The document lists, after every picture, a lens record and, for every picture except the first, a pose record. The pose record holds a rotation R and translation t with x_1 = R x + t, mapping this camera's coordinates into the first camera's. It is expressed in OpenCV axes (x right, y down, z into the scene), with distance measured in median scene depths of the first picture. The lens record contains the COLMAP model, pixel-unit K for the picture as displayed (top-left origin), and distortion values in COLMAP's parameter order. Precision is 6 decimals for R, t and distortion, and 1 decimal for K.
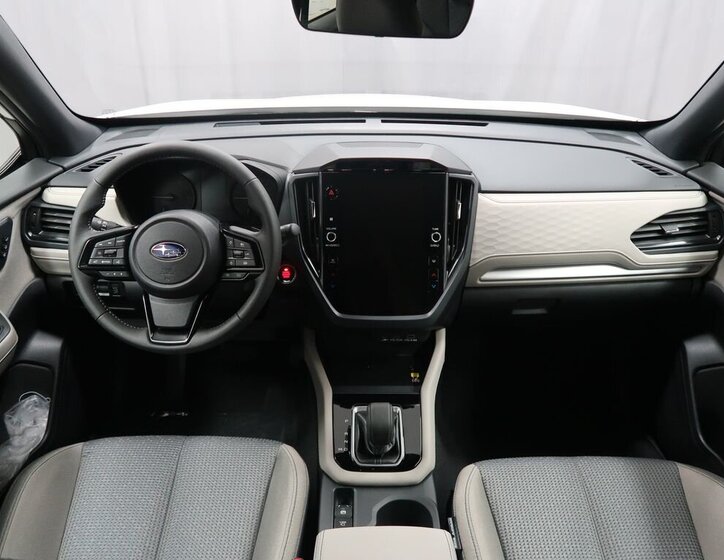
lens RADIAL K [[617.1, 0, 363.3], [0, 617.1, 282.9], [0, 0, 1]] dist [-0.000165, 0.014100]
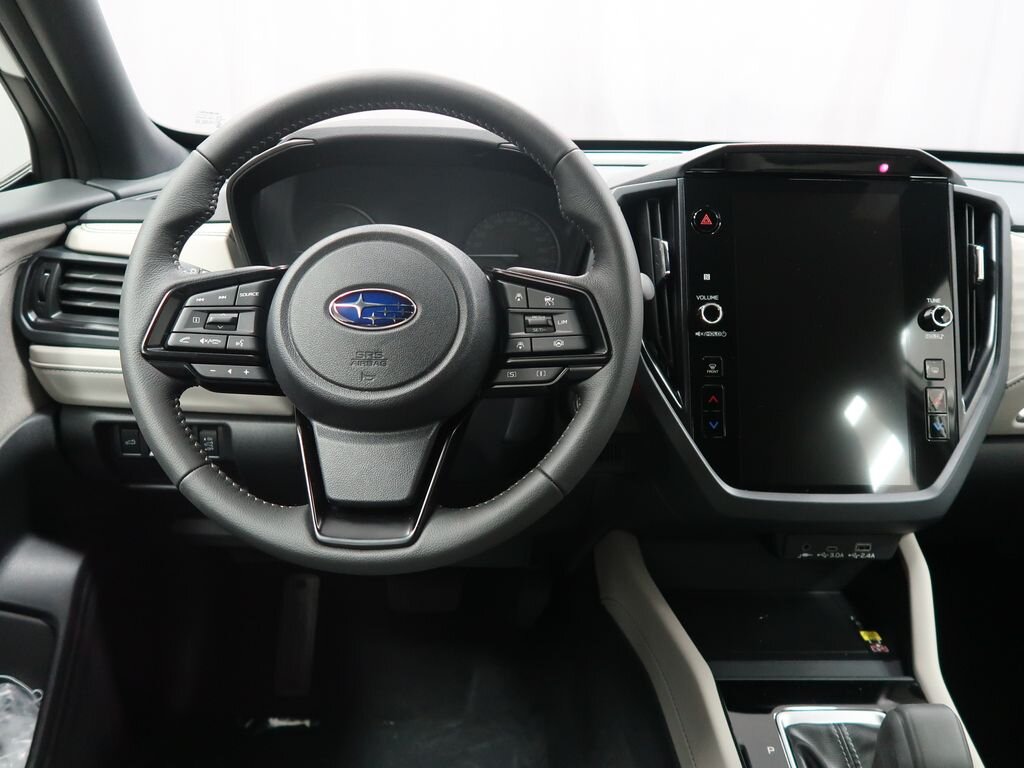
lens RADIAL K [[823.8, 0, 511.2], [0, 823.8, 376.9], [0, 0, 1]] dist [-0.008693, -0.004603]
pose [[0.999661, 0.006482, 0.025216, -0.211423], [-0.001995, 0.984739, -0.174027, 0.075041], [-0.025959, 0.173918, 0.984418, 0.423377]]
